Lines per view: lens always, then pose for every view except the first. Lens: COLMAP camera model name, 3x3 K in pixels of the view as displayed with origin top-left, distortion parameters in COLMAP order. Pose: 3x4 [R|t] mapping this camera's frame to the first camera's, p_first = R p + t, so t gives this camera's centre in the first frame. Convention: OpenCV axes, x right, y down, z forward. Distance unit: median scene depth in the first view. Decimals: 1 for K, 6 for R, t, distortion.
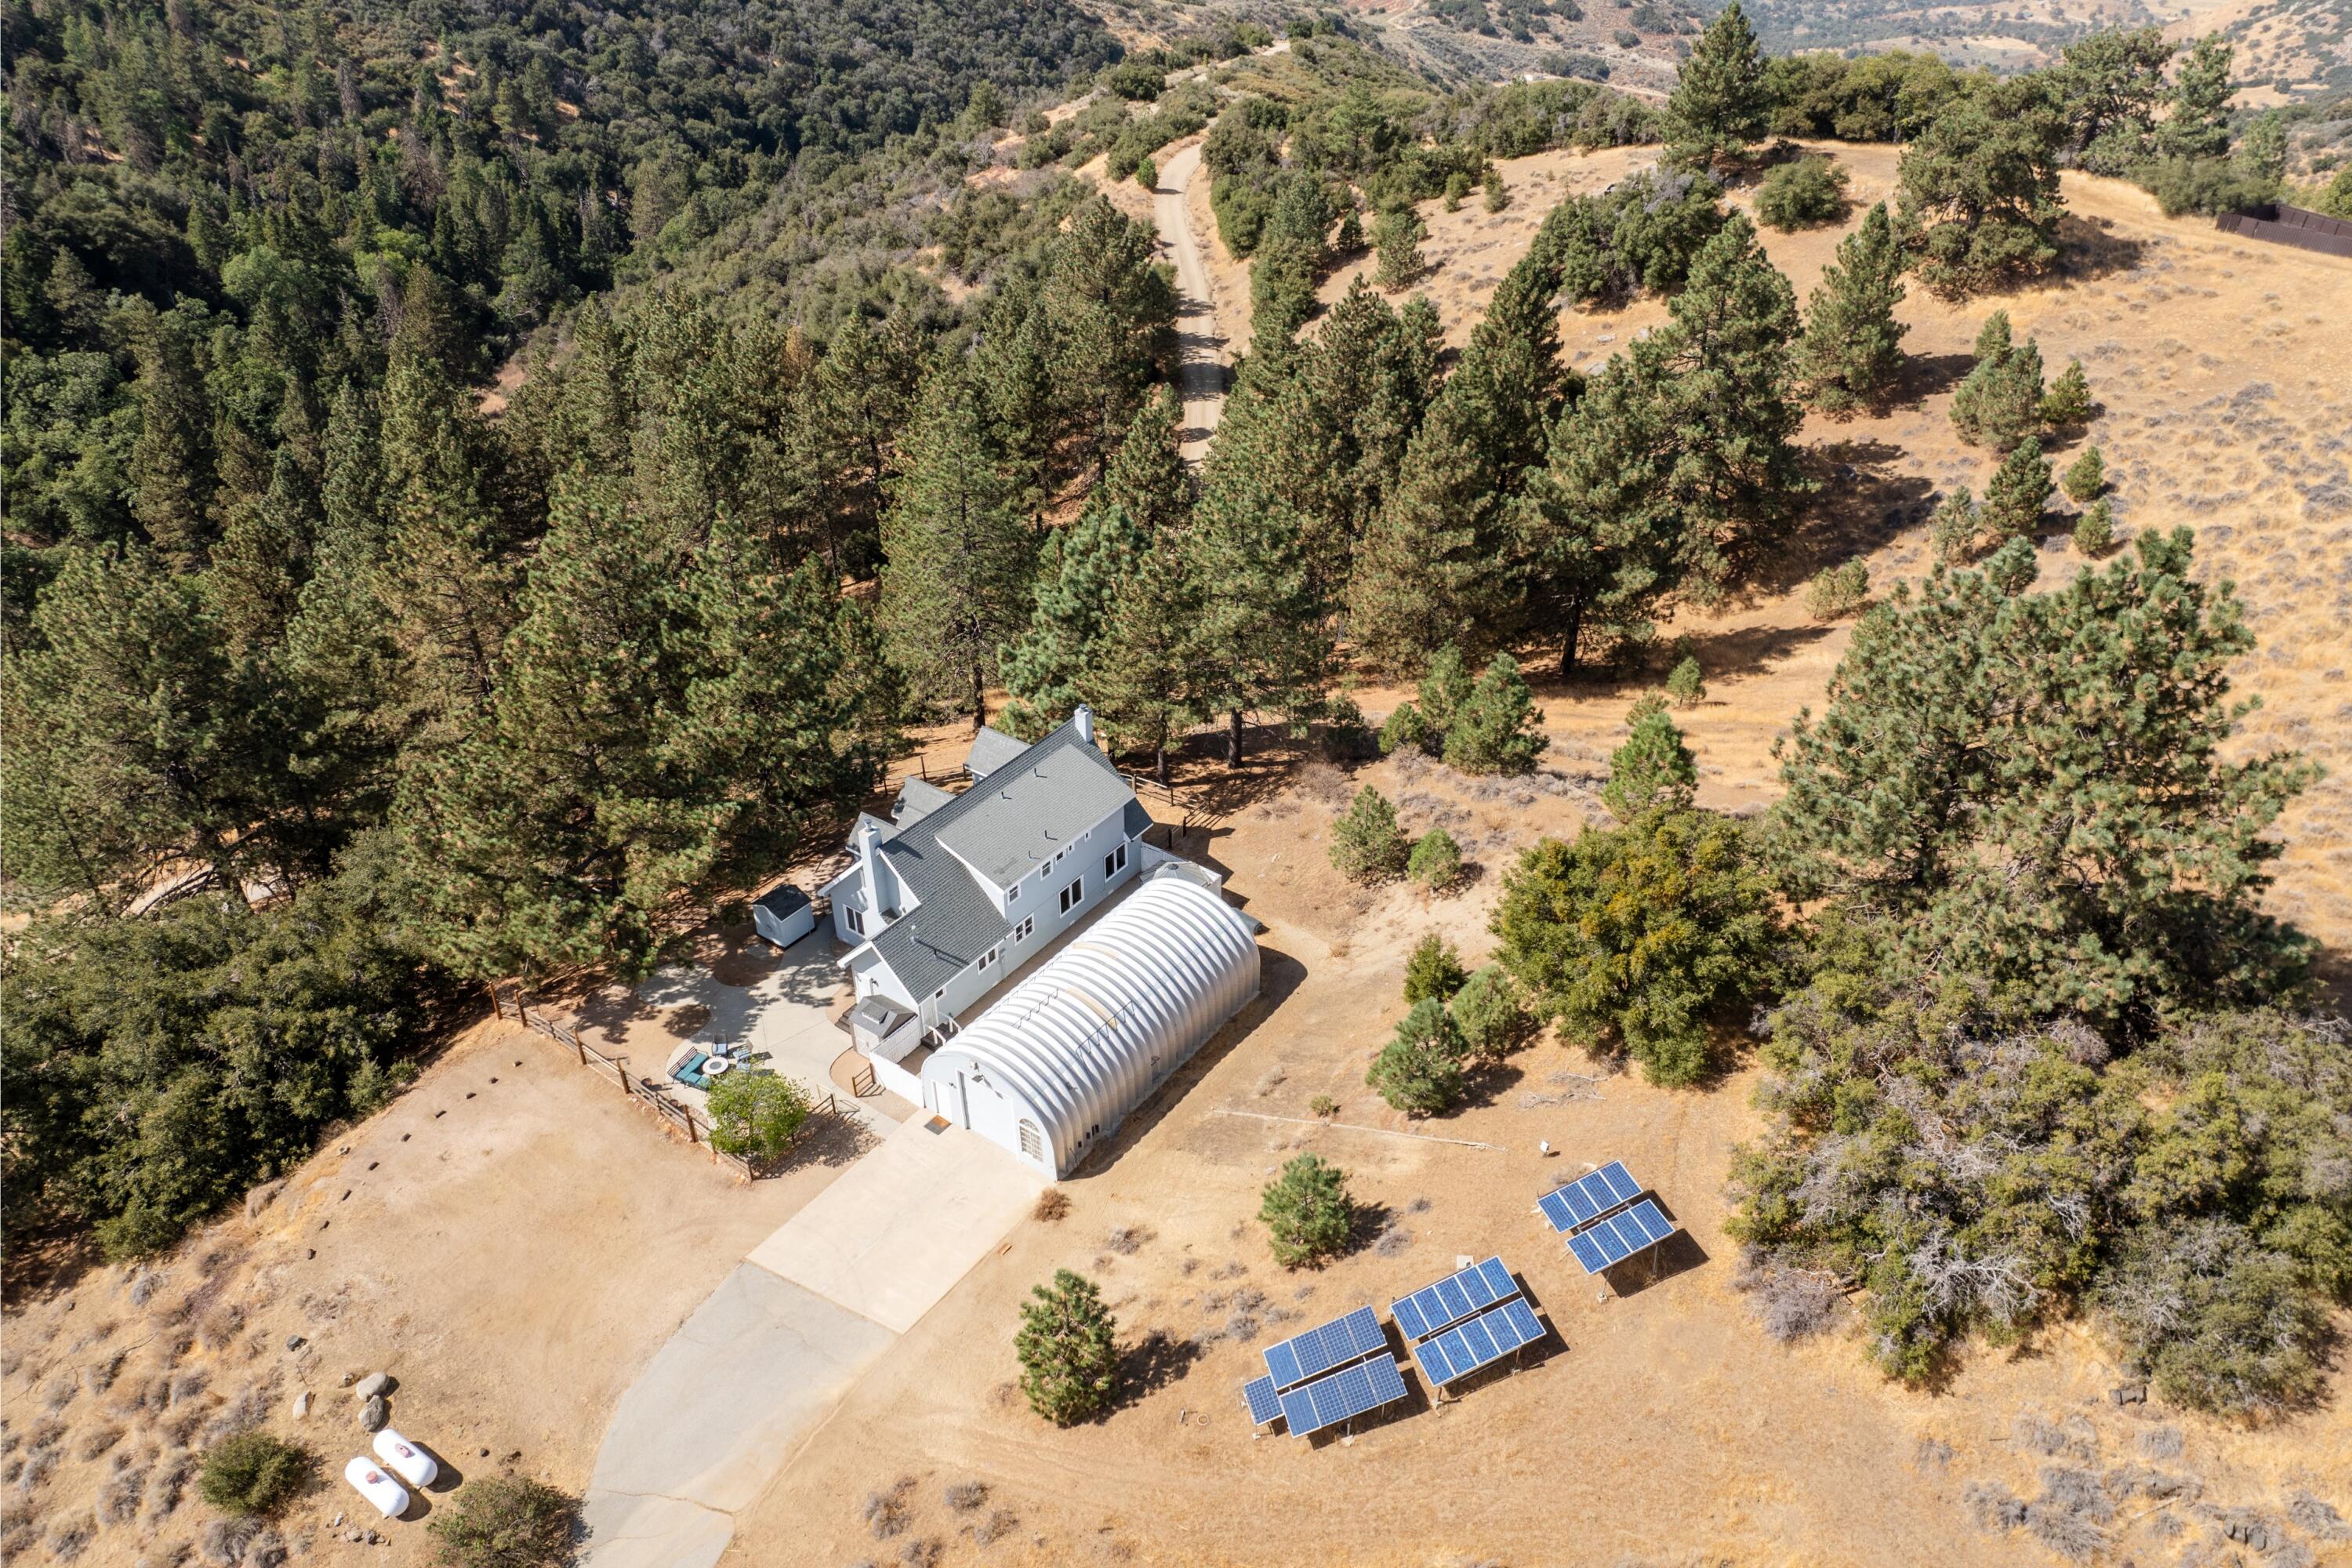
lens RADIAL K [[1659.7, 0, 1184.2], [0, 1659.7, 833.7], [0, 0, 1]] dist [-0.040027, 0.008438]
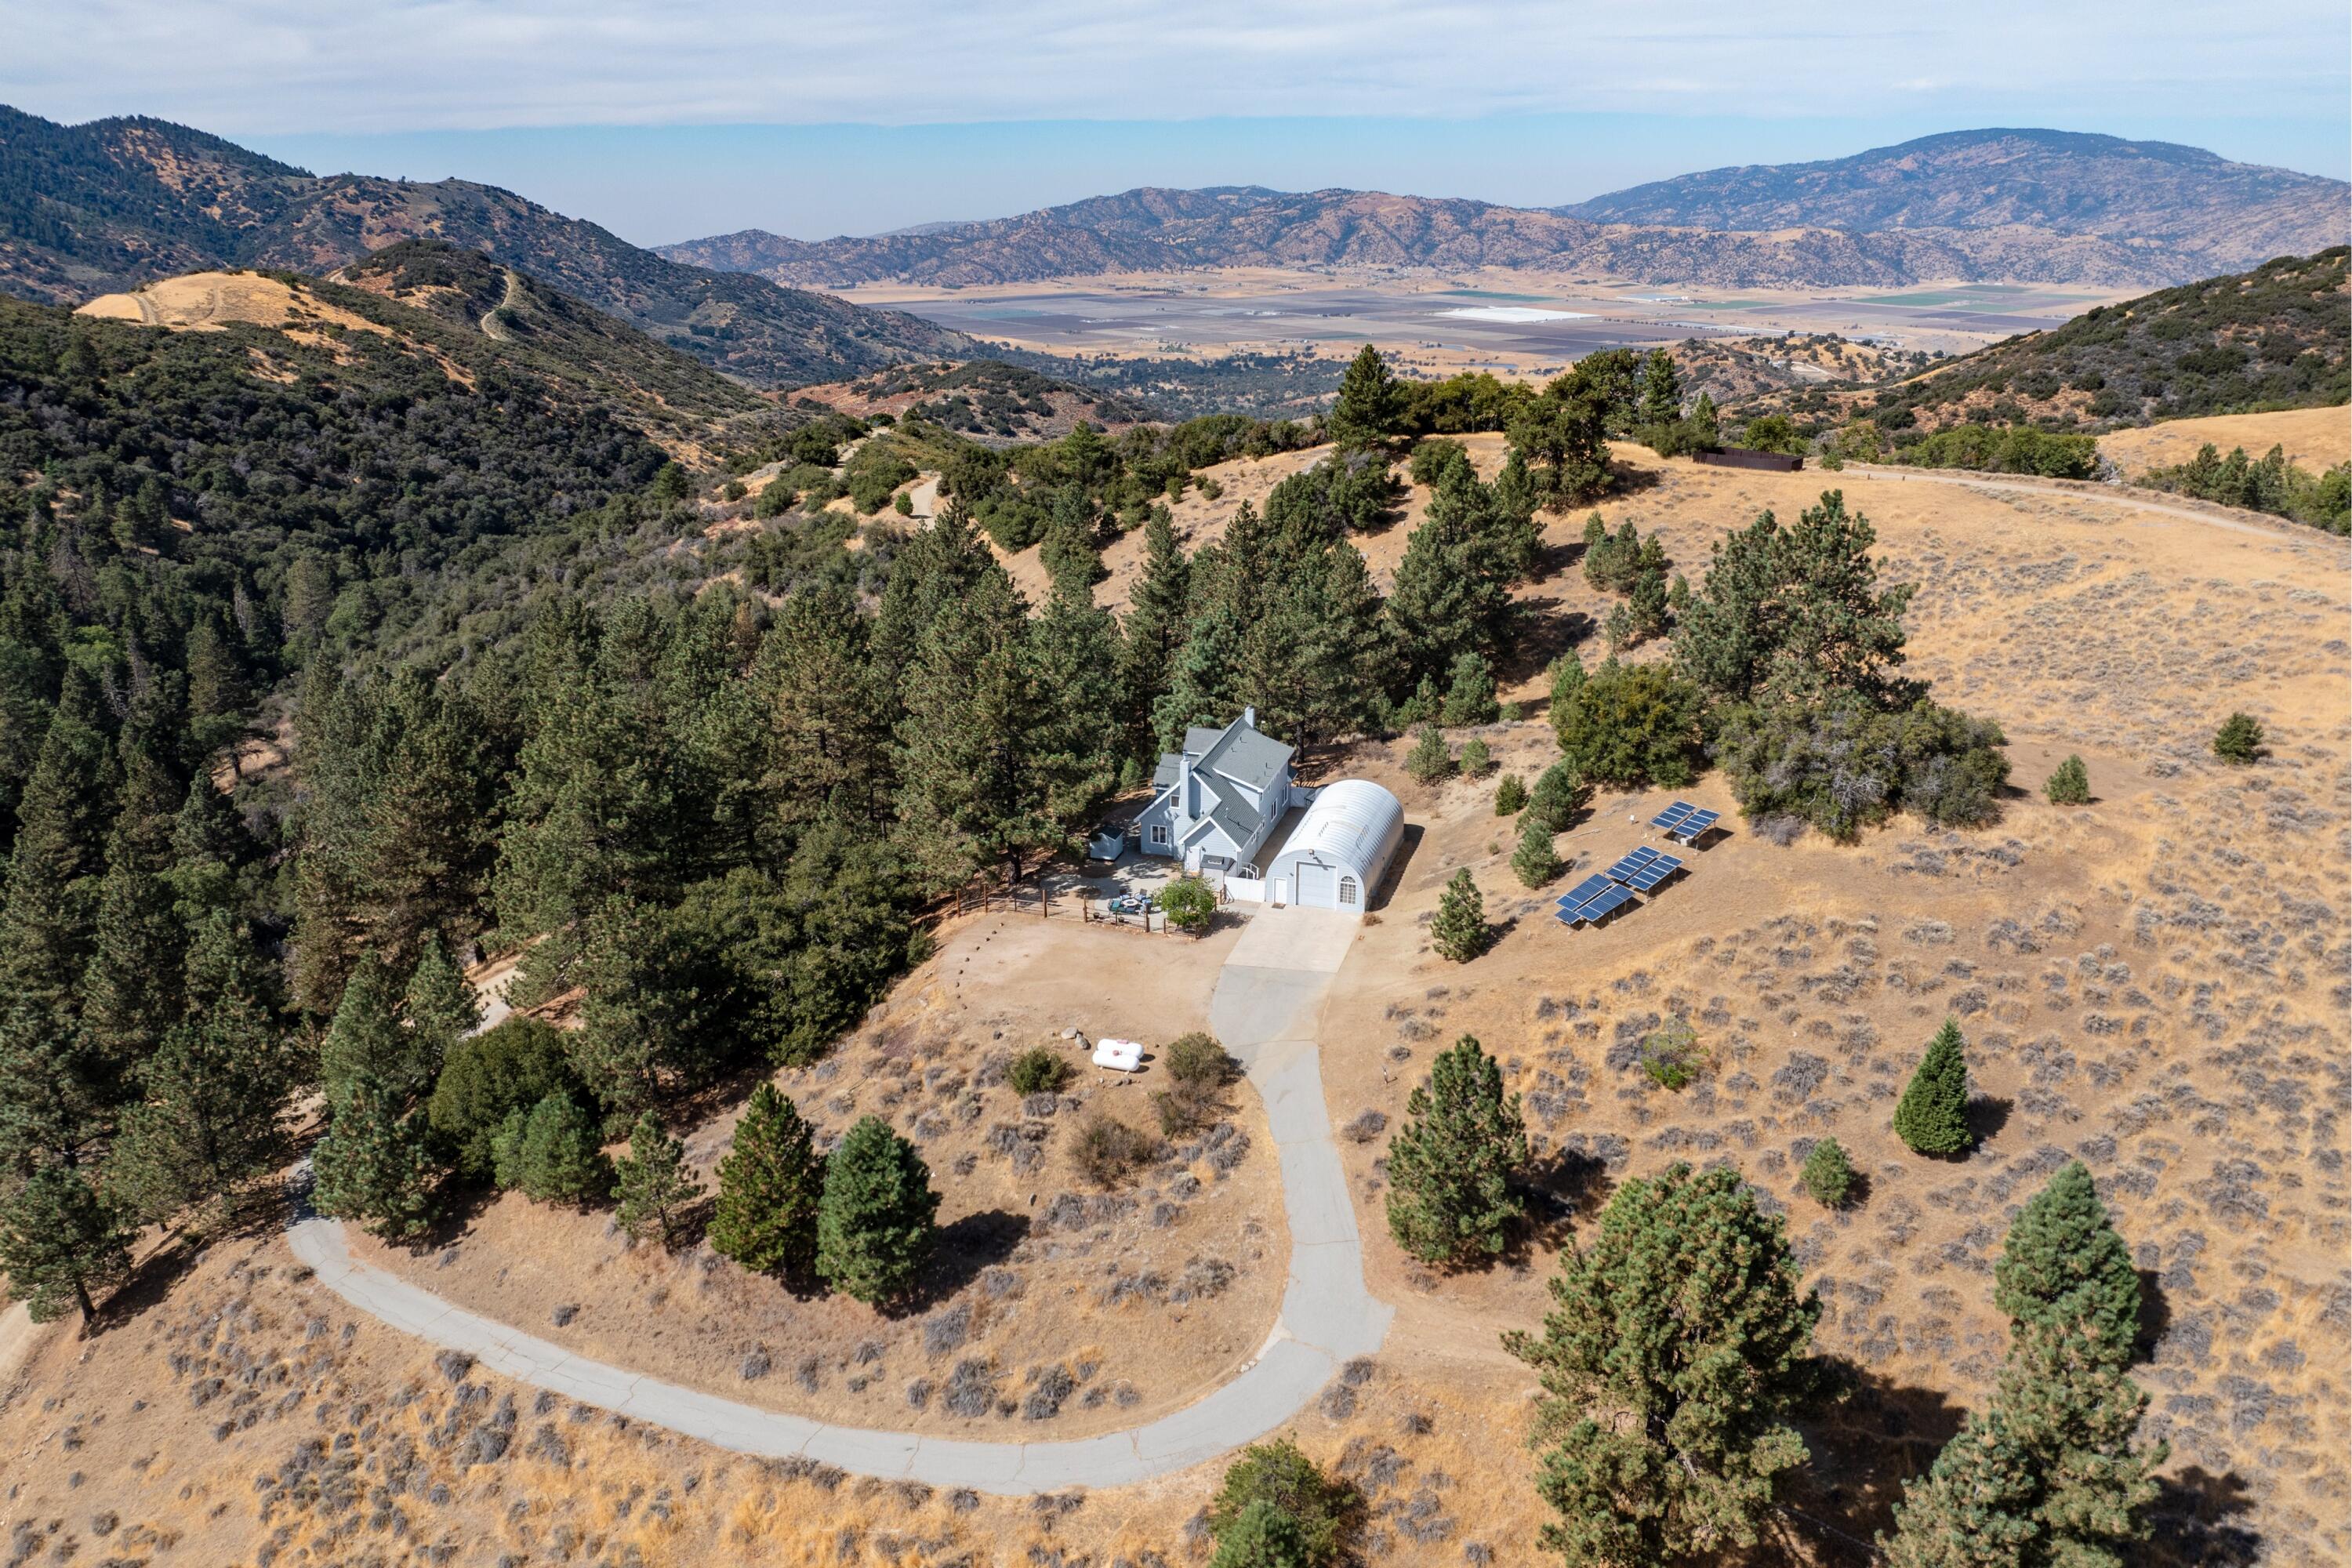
lens RADIAL K [[1659.7, 0, 1184.2], [0, 1659.7, 833.7], [0, 0, 1]] dist [-0.040027, 0.008438]
pose [[0.948788, -0.117148, 0.293391, -0.697765], [0.178949, 0.964637, -0.193526, 0.396921], [-0.260345, 0.236117, 0.936199, -0.561494]]
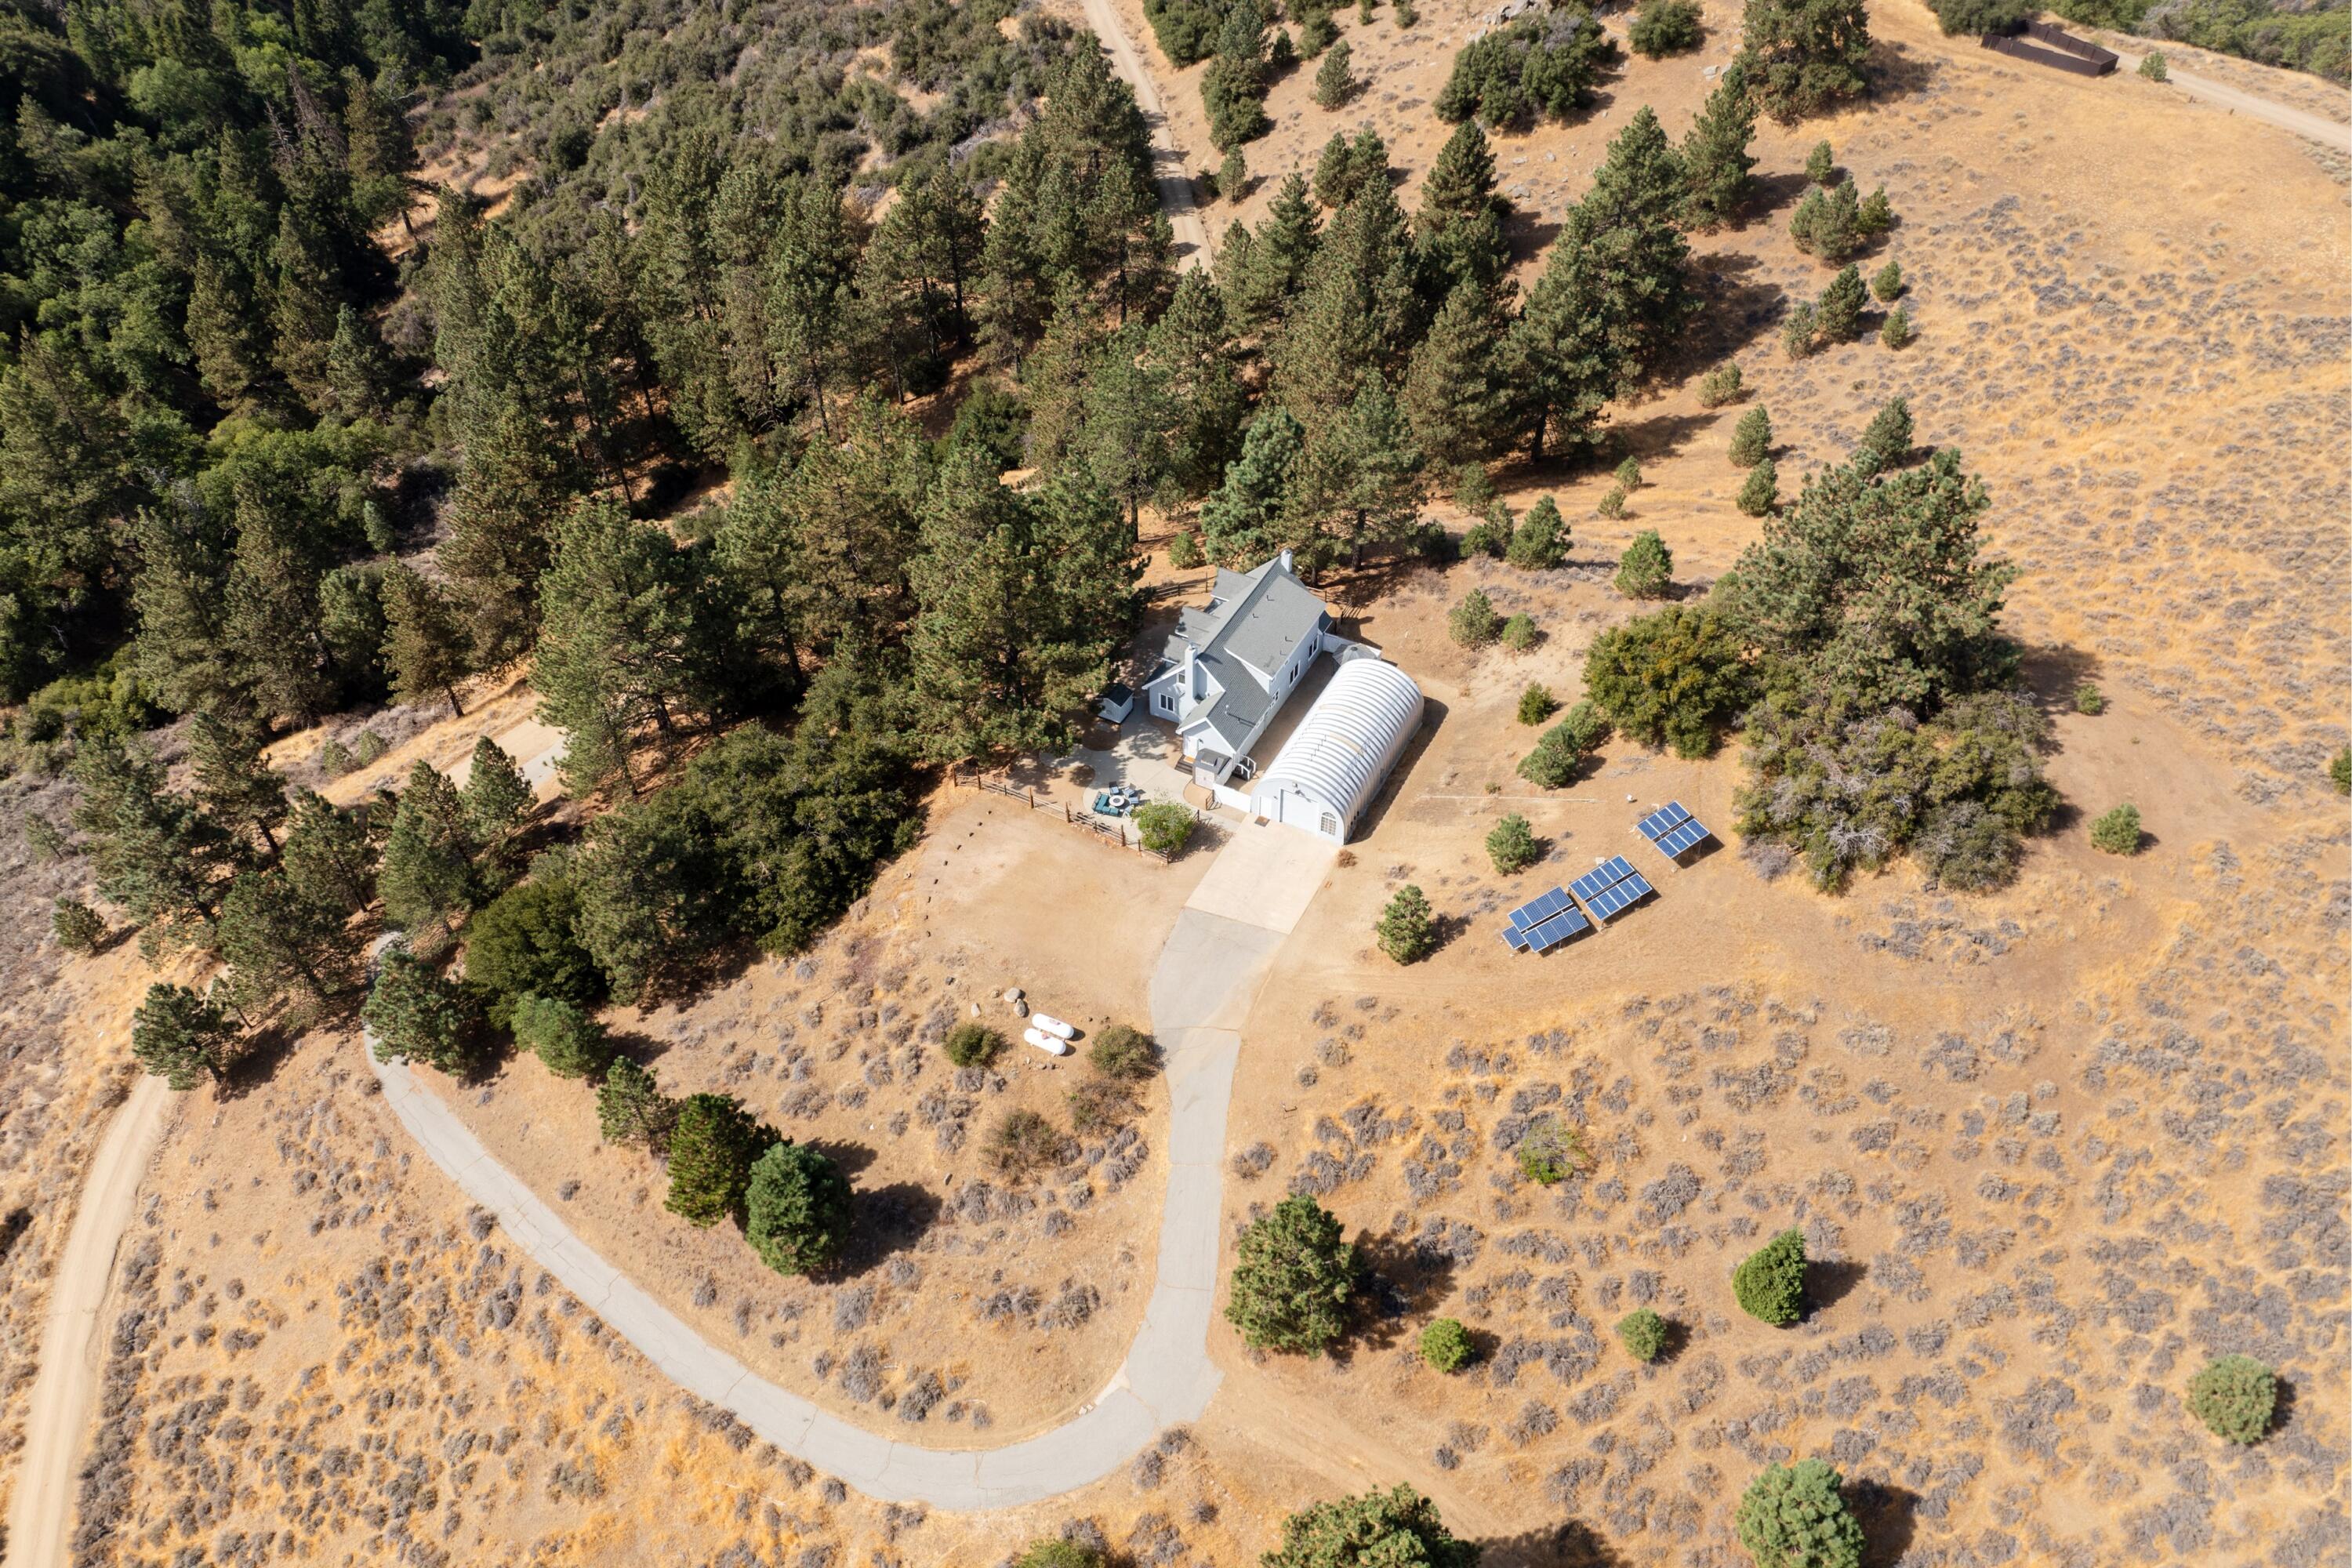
lens RADIAL K [[1665.1, 0, 1177.1], [0, 1665.1, 845.0], [0, 0, 1]] dist [-0.021679, -0.039315]
pose [[0.989756, -0.104242, 0.097549, -0.385680], [0.083043, 0.976157, 0.200550, -0.143767], [-0.116129, -0.190395, 0.974815, -0.632084]]
